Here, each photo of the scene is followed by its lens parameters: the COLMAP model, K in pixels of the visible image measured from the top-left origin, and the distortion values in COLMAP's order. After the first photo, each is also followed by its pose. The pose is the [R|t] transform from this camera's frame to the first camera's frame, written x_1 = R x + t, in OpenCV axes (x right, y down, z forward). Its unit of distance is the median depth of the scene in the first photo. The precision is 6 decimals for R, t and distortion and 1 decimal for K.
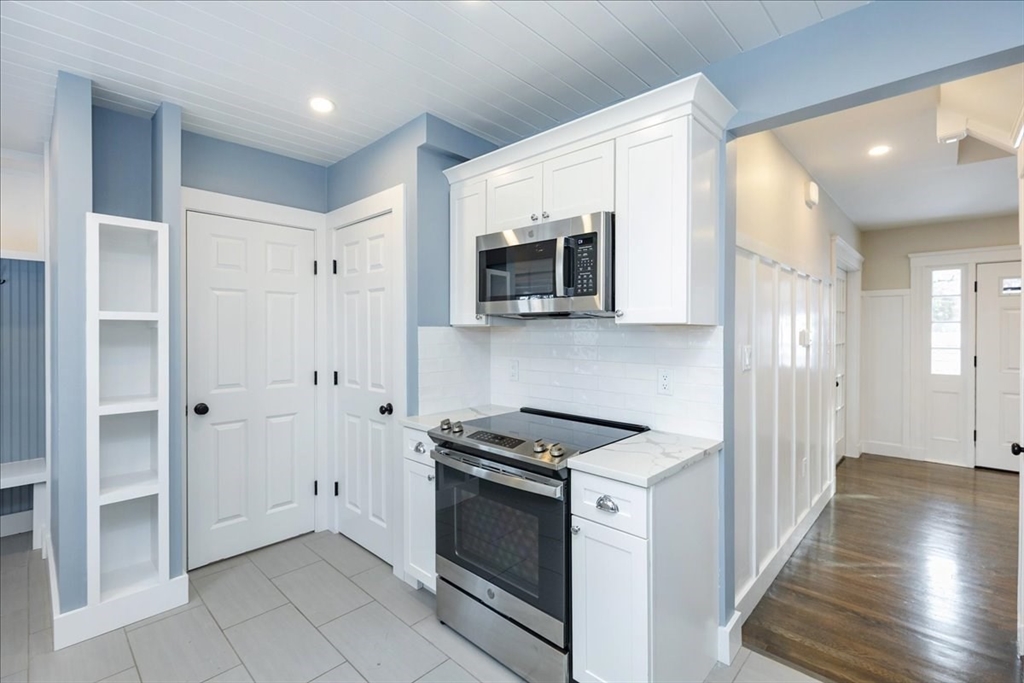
lens RADIAL K [[455.6, 0, 518.4], [0, 455.6, 331.4], [0, 0, 1]] dist [0.000958, -0.000837]
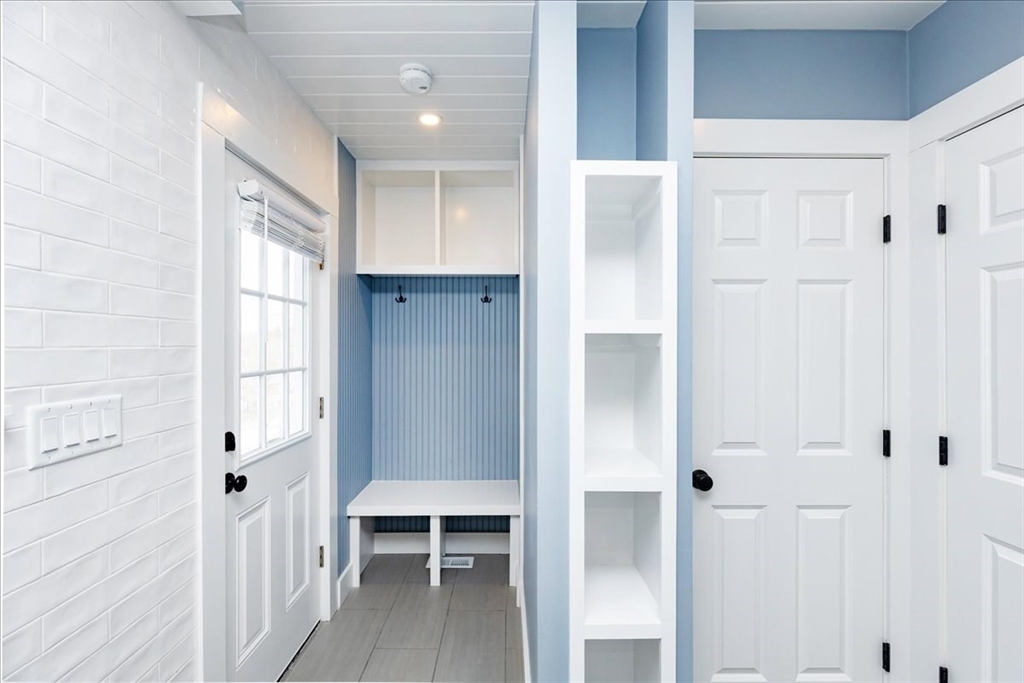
lens RADIAL K [[455.6, 0, 511.3], [0, 455.6, 347.1], [0, 0, 1]] dist [0.000958, -0.000837]
pose [[0.685987, -0.000120, -0.727614, -0.384414], [-0.003619, 0.999987, -0.003577, -0.003221], [0.727605, 0.005087, 0.685977, 0.360317]]
